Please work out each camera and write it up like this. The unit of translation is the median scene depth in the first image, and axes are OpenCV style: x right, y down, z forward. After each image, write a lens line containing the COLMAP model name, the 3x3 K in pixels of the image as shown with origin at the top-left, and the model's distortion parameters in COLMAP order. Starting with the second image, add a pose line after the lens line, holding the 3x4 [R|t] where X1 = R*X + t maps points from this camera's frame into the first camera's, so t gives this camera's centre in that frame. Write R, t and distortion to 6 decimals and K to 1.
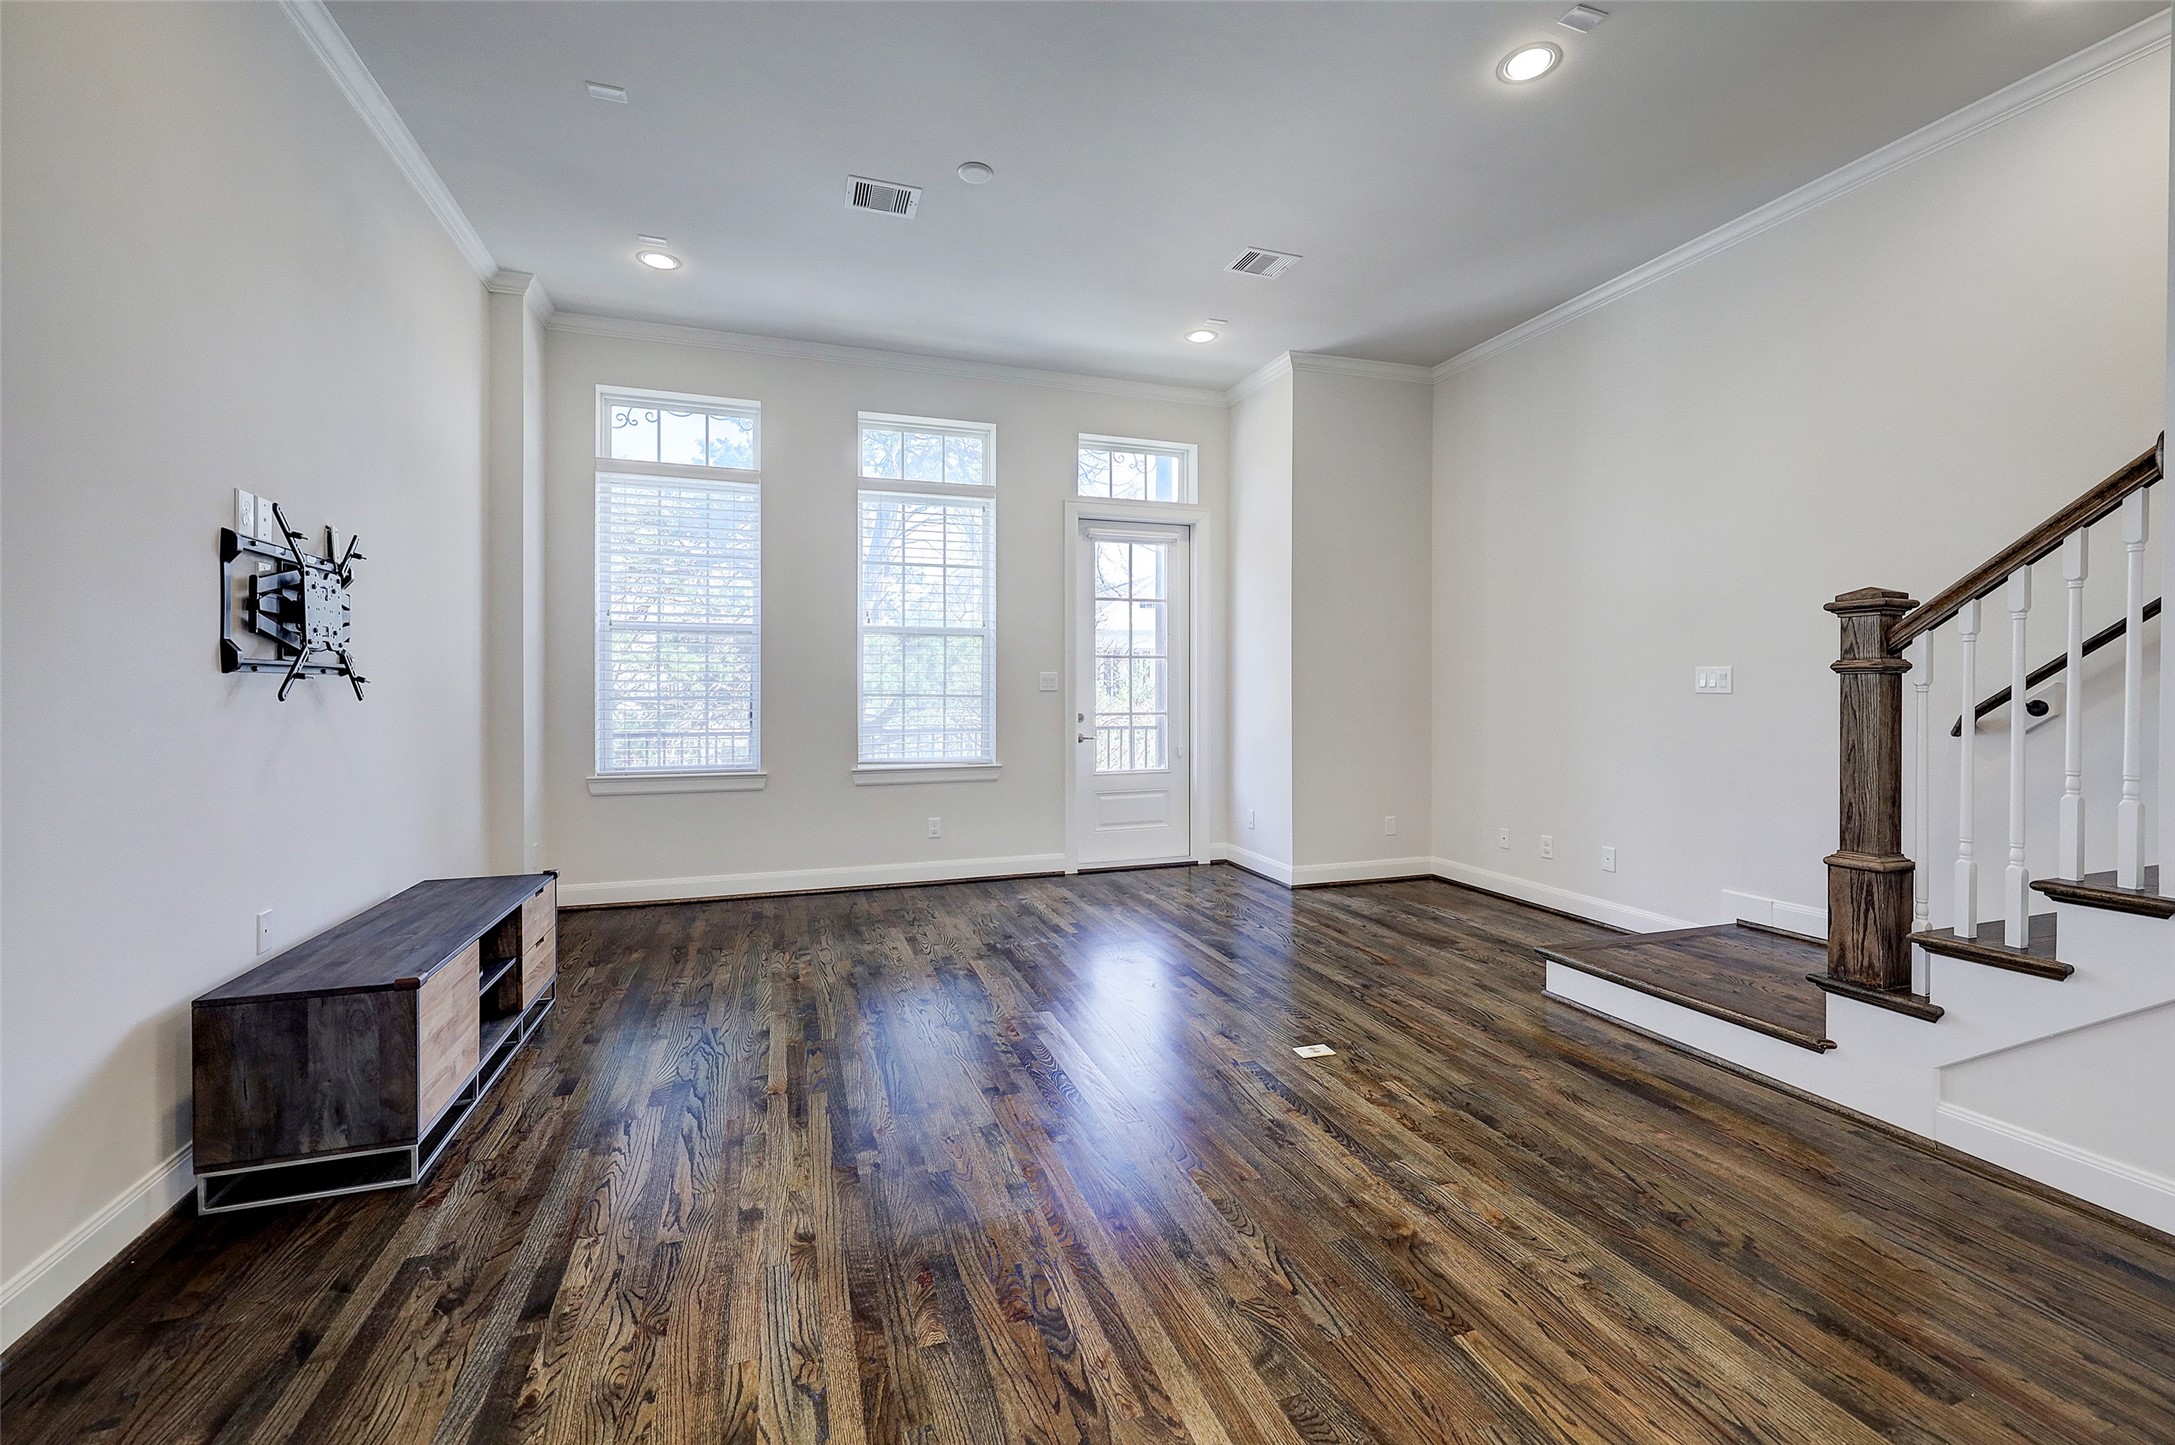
lens RADIAL K [[891.2, 0, 1109.0], [0, 891.2, 682.3], [0, 0, 1]] dist [-0.000385, 0.000871]
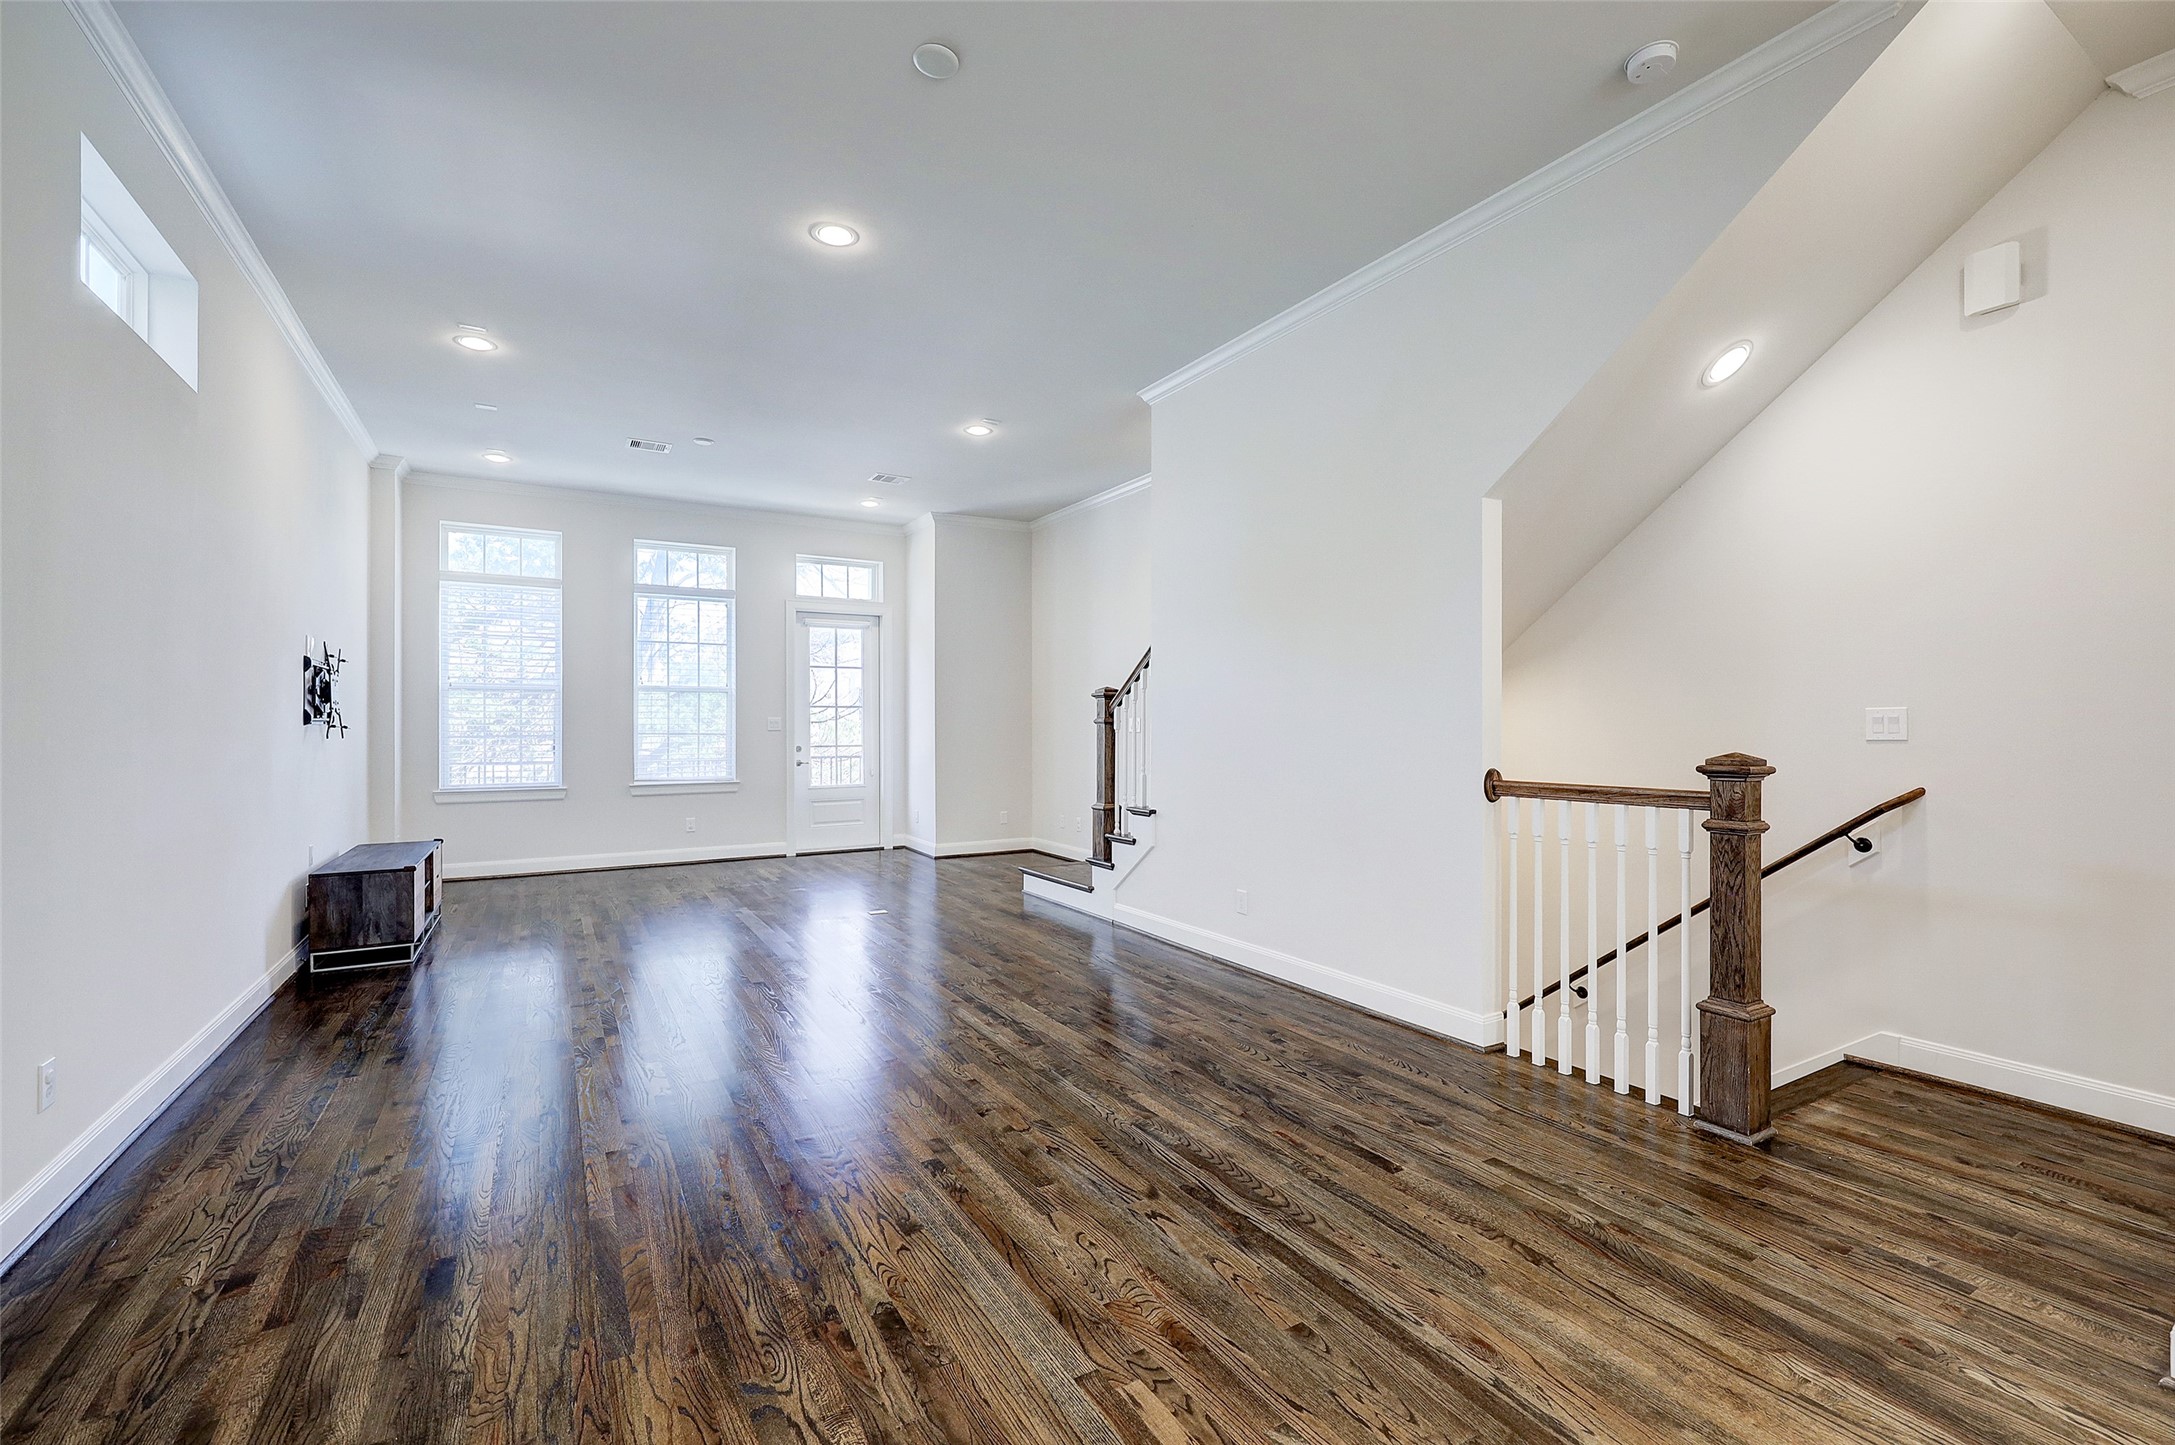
lens RADIAL K [[891.2, 0, 1070.9], [0, 891.2, 724.0], [0, 0, 1]] dist [-0.000385, 0.000871]
pose [[0.984081, 0.000250, 0.177722, 0.166734], [-0.001373, 0.999980, 0.006195, -0.011820], [-0.177717, -0.006341, 0.984061, -0.575020]]
